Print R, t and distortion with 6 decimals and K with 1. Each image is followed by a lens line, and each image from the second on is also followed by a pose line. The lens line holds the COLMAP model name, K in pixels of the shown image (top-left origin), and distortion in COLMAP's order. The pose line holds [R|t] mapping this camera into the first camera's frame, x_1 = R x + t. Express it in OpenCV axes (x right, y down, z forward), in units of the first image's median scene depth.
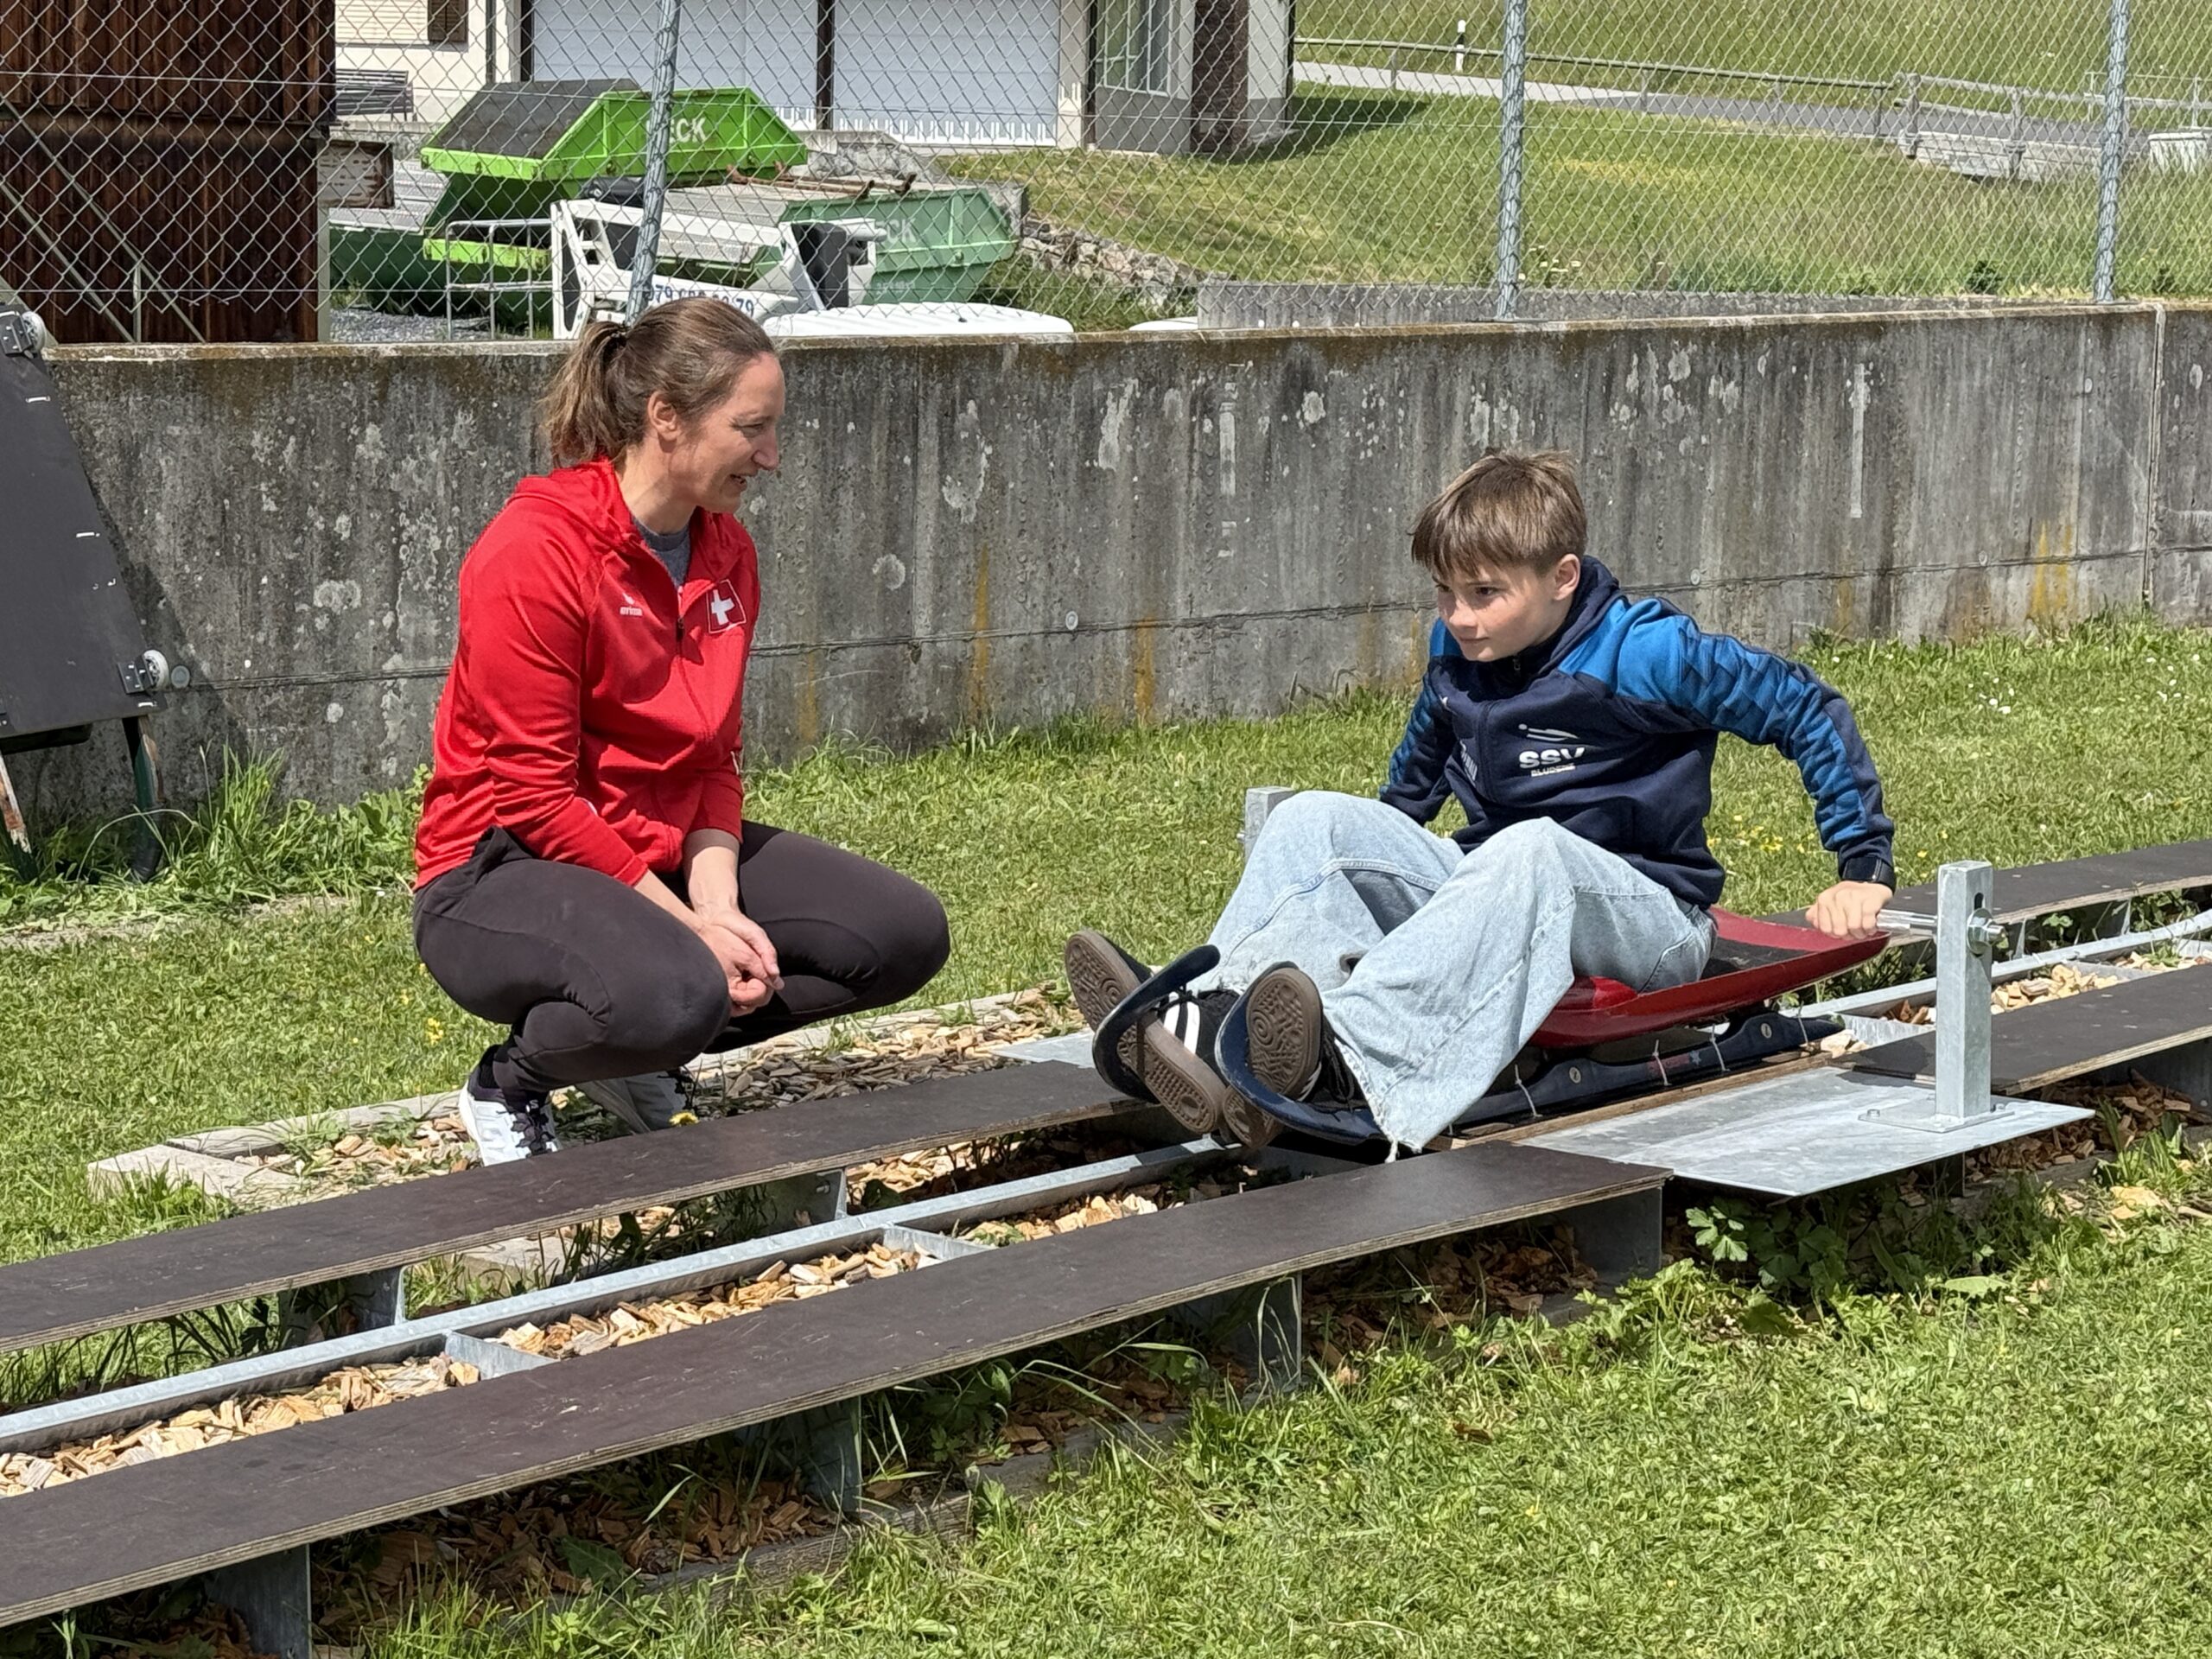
lens RADIAL K [[4233.9, 0, 1106.0], [0, 4233.9, 829.5], [0, 0, 1]] dist [0.137011, 0.310240]
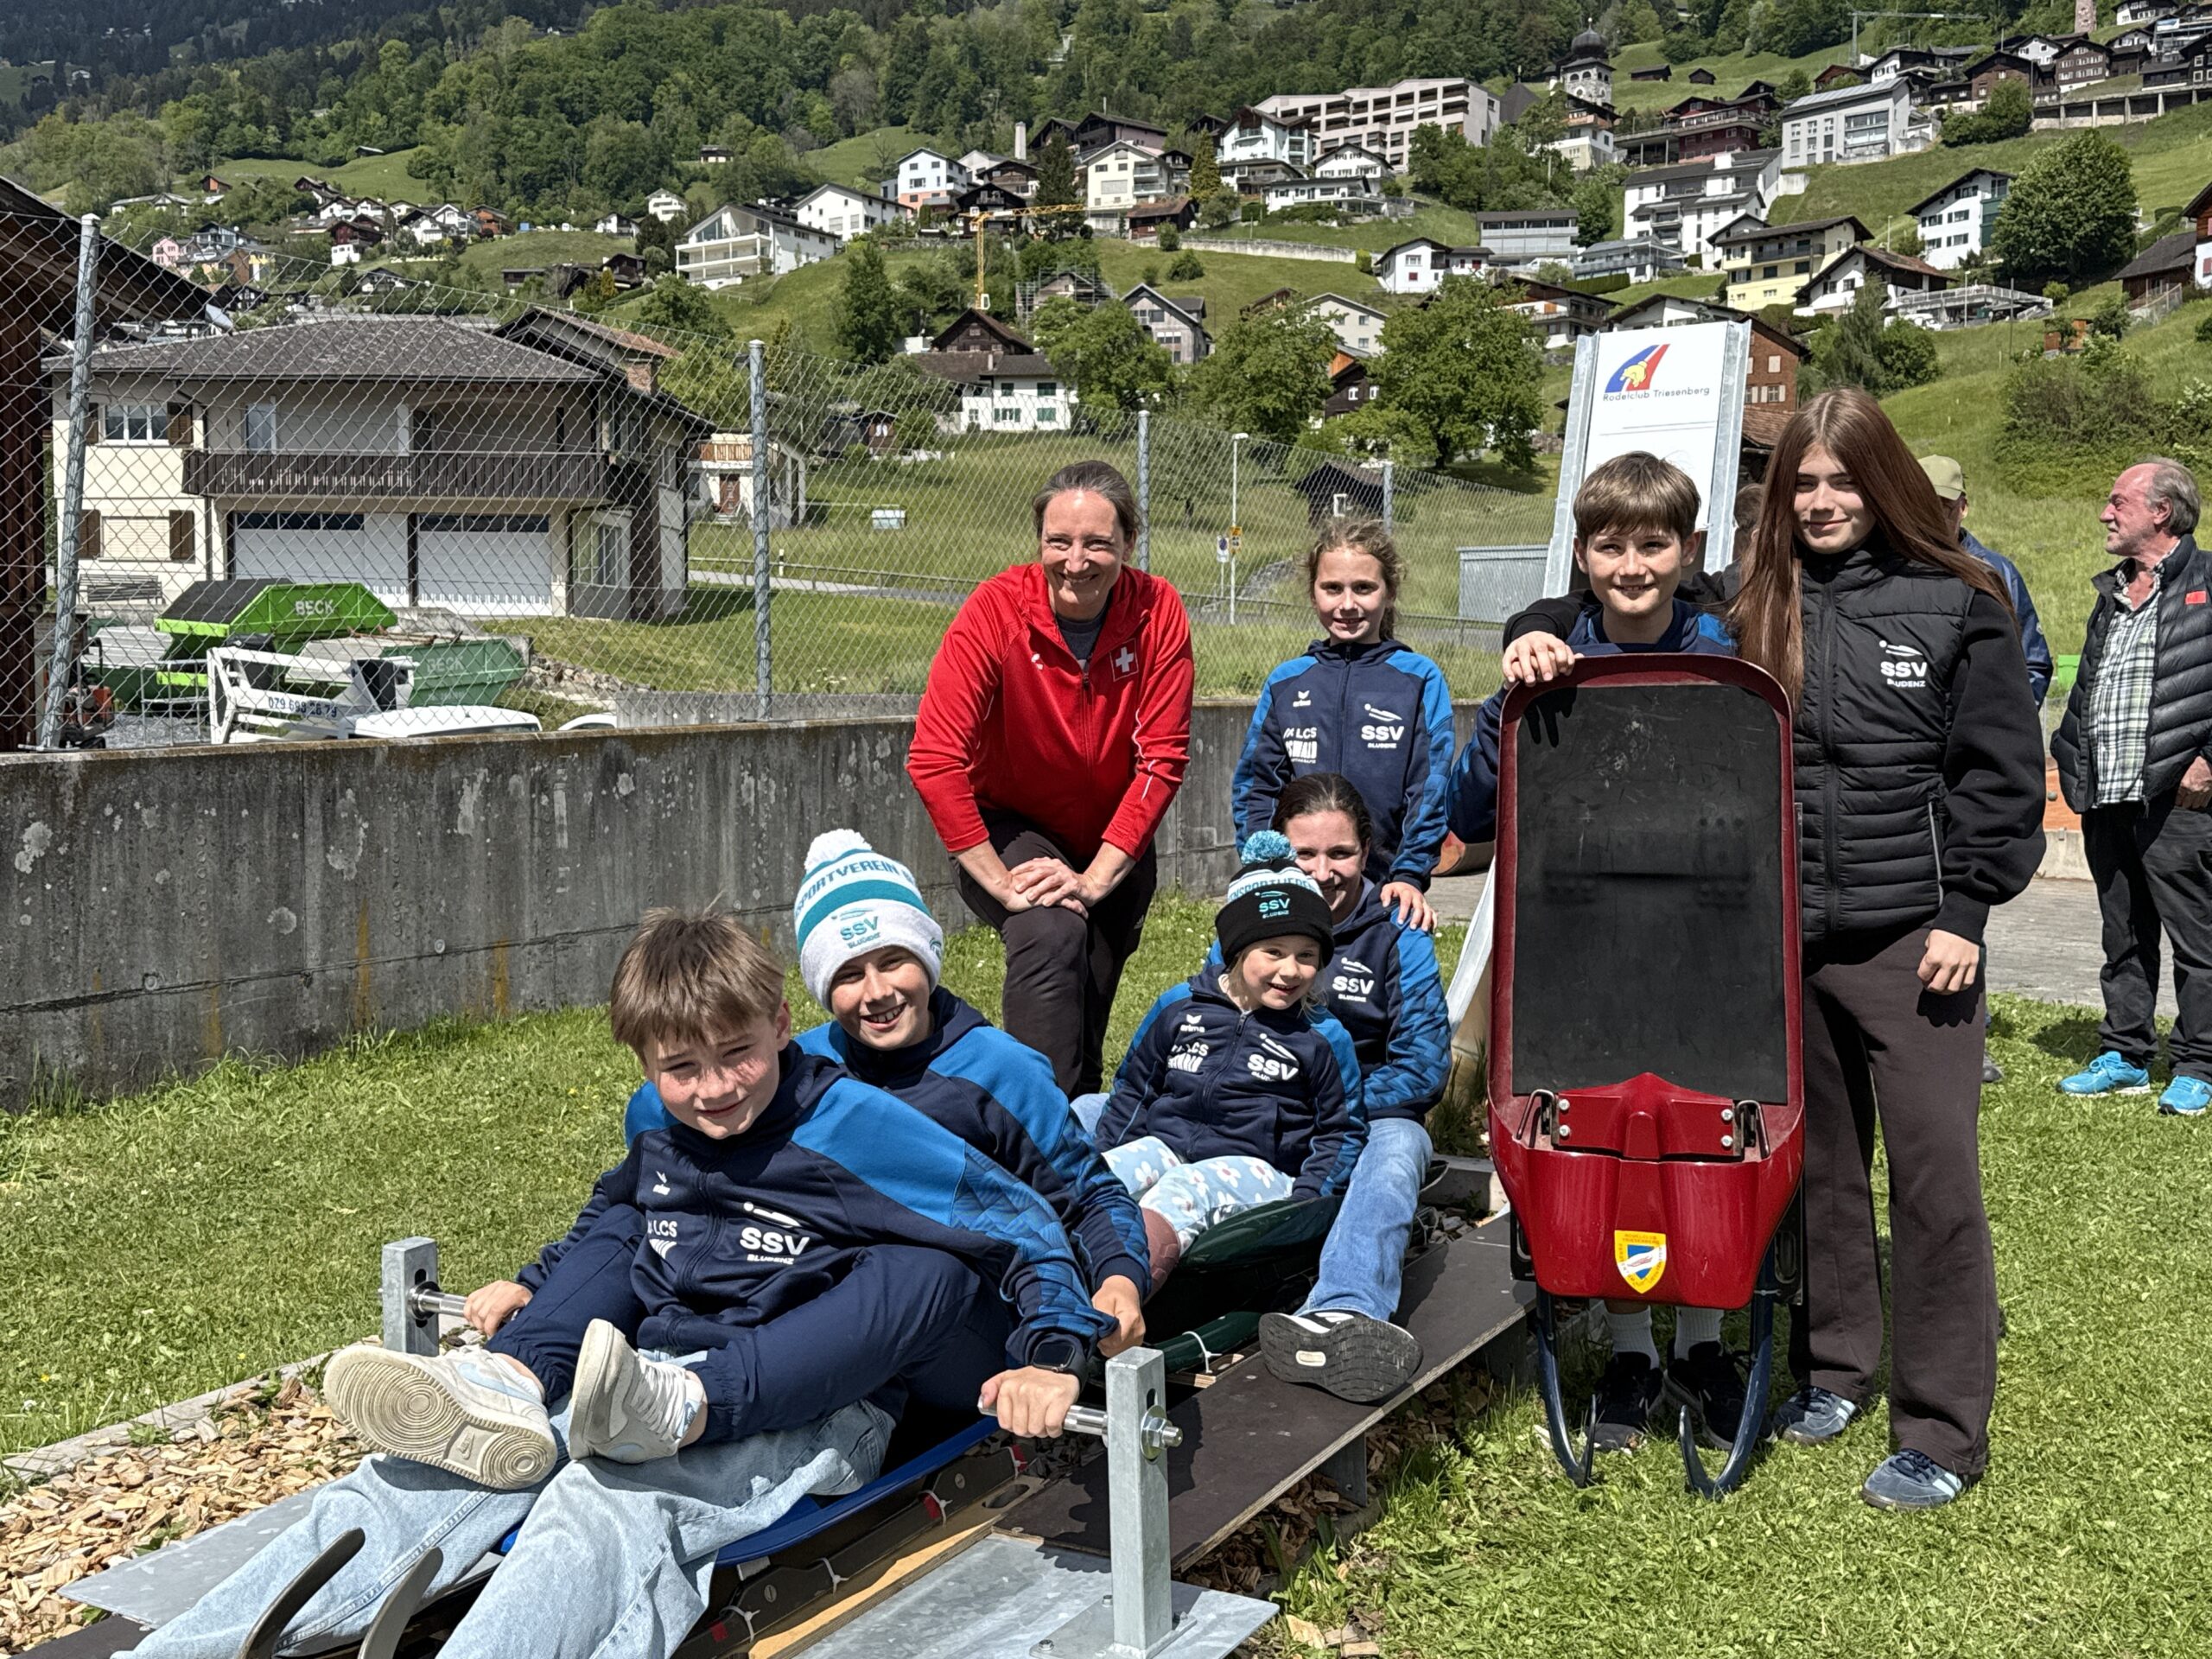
lens RADIAL K [[2215.8, 0, 1069.5], [0, 2215.8, 834.6], [0, 0, 1]] dist [0.213427, -0.495328]
pose [[0.978868, -0.030237, 0.202243, 0.042190], [0.042619, 0.997455, -0.057151, -0.032918], [-0.200000, 0.064563, 0.977666, 0.234344]]
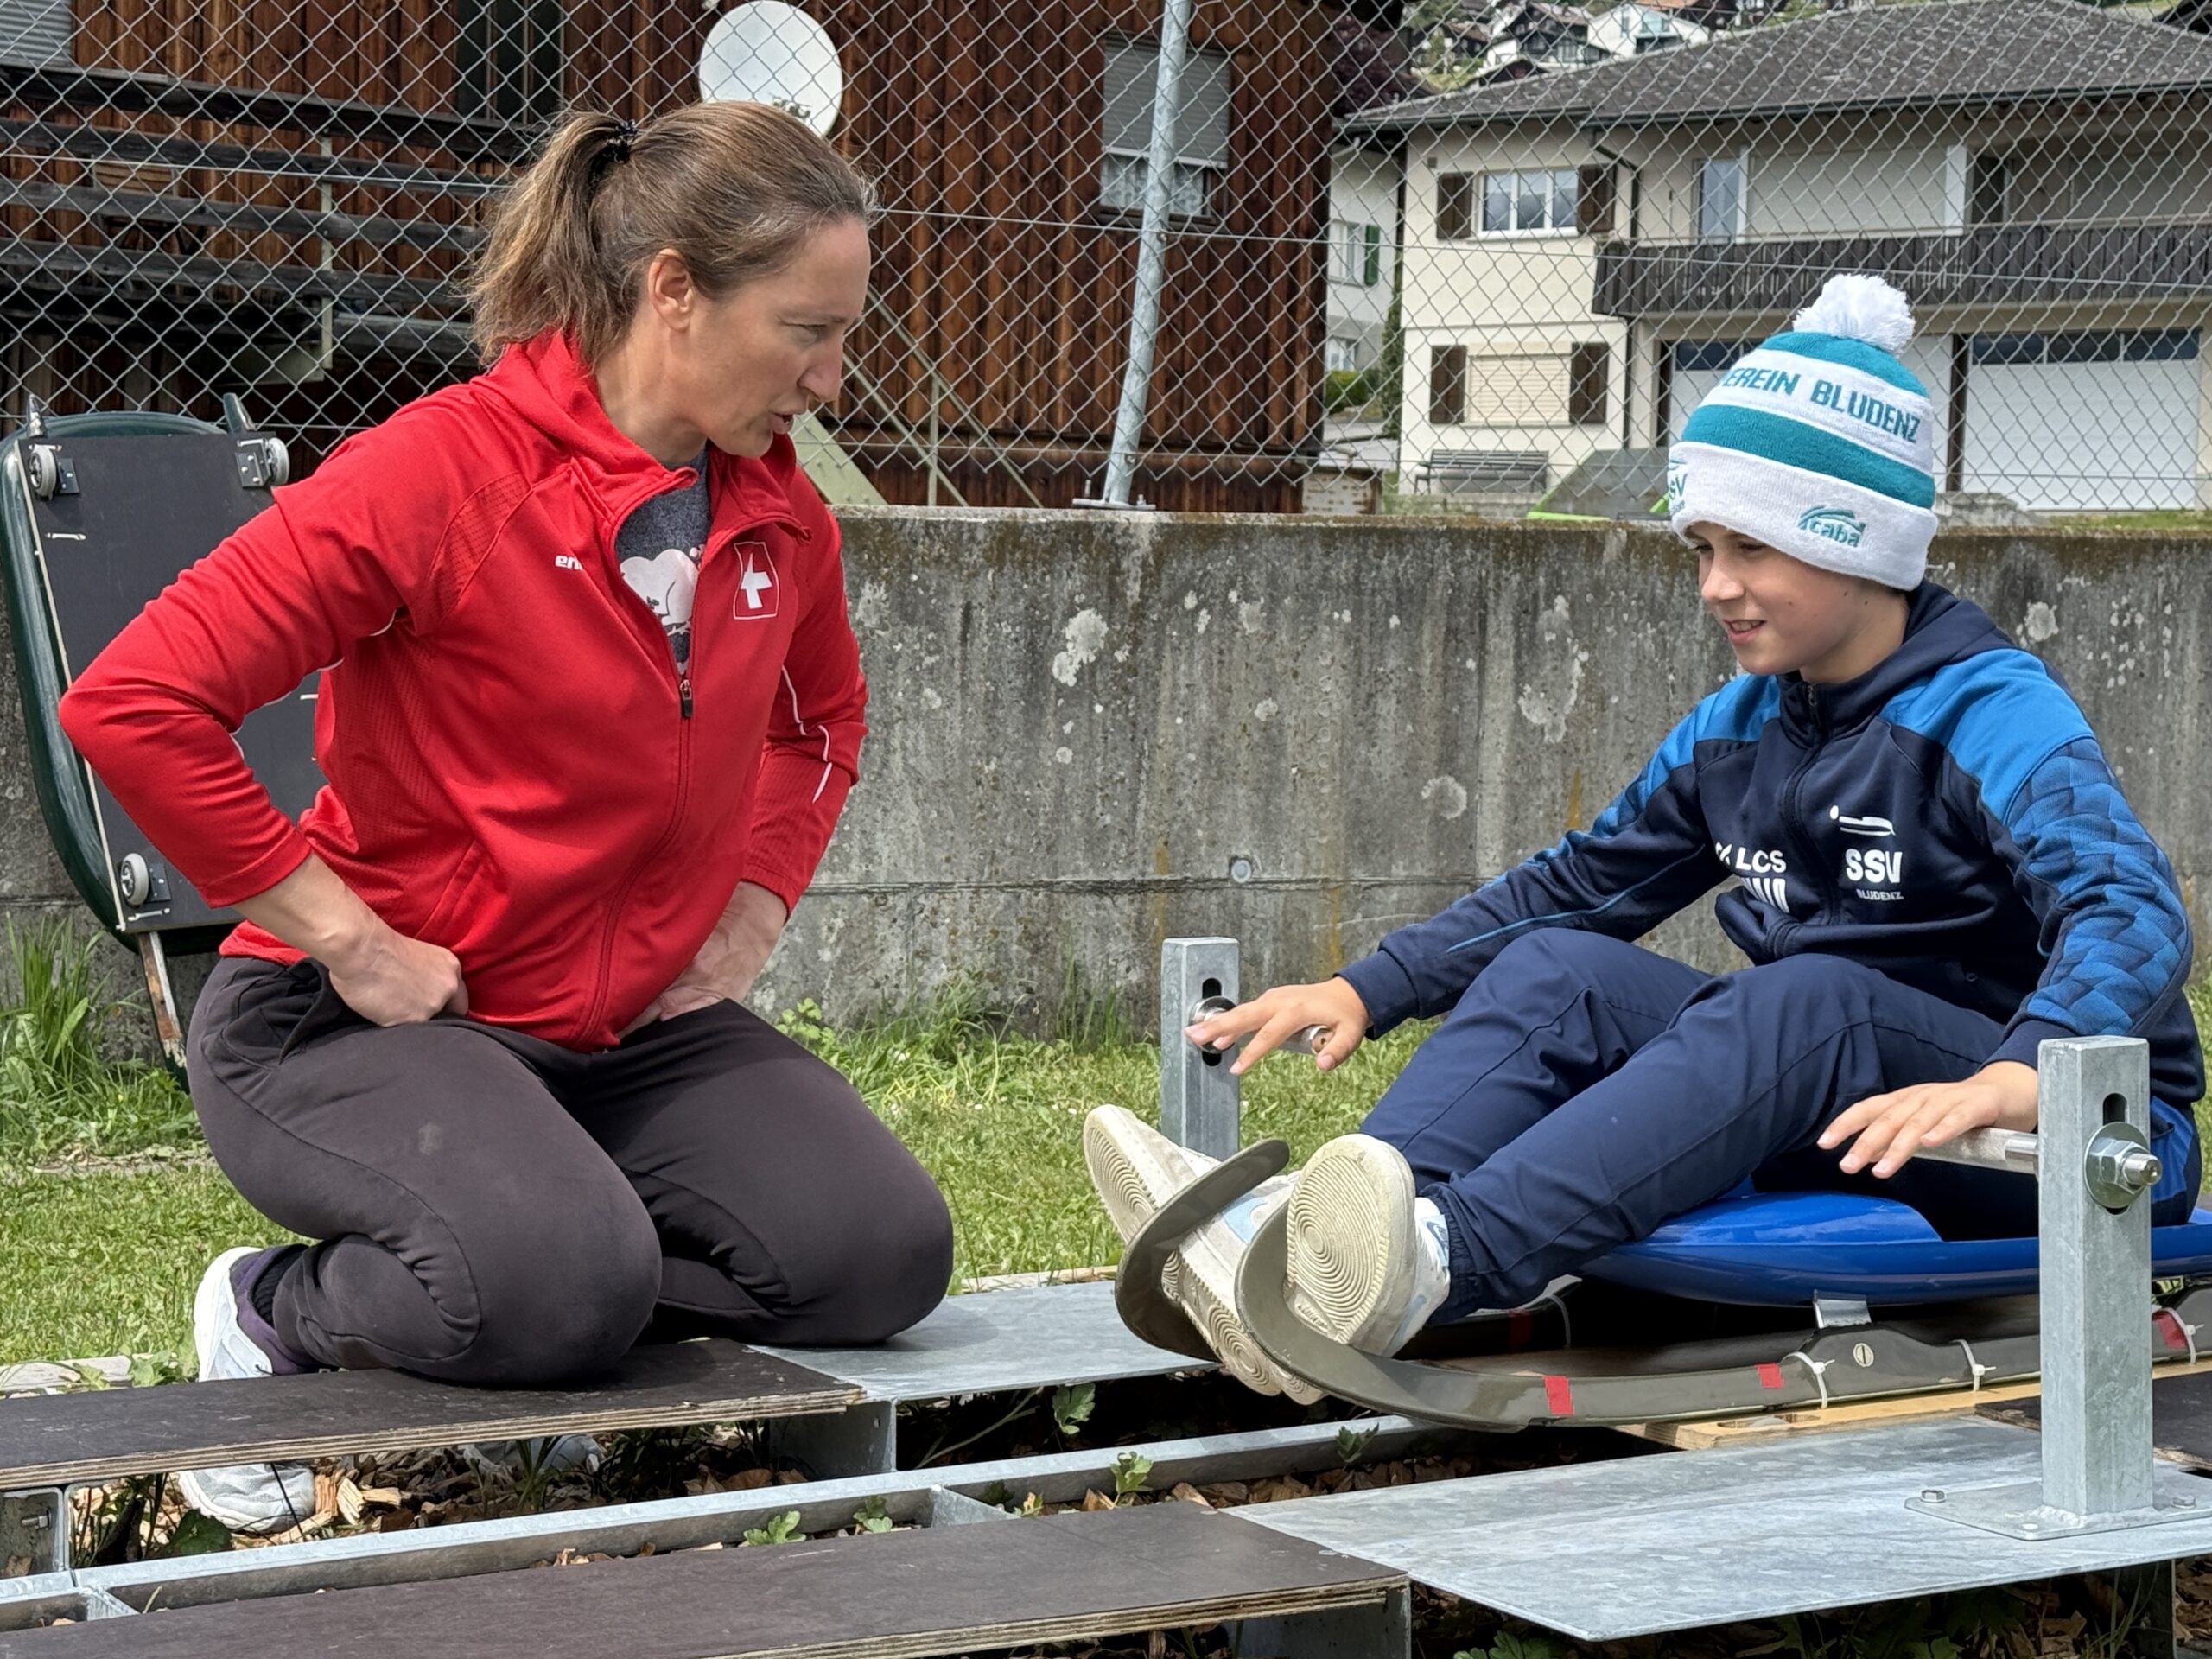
lens RADIAL K [[3995.8, 0, 1106.0], [0, 3995.8, 829.5], [0, 0, 1]] dist [0.122569, -0.036467]
pose [[0.956799, 0.012026, -0.290501, 0.101018], [-0.038262, 0.995663, -0.084803, 0.013041], [0.288222, 0.092255, 0.953109, 0.208379]]
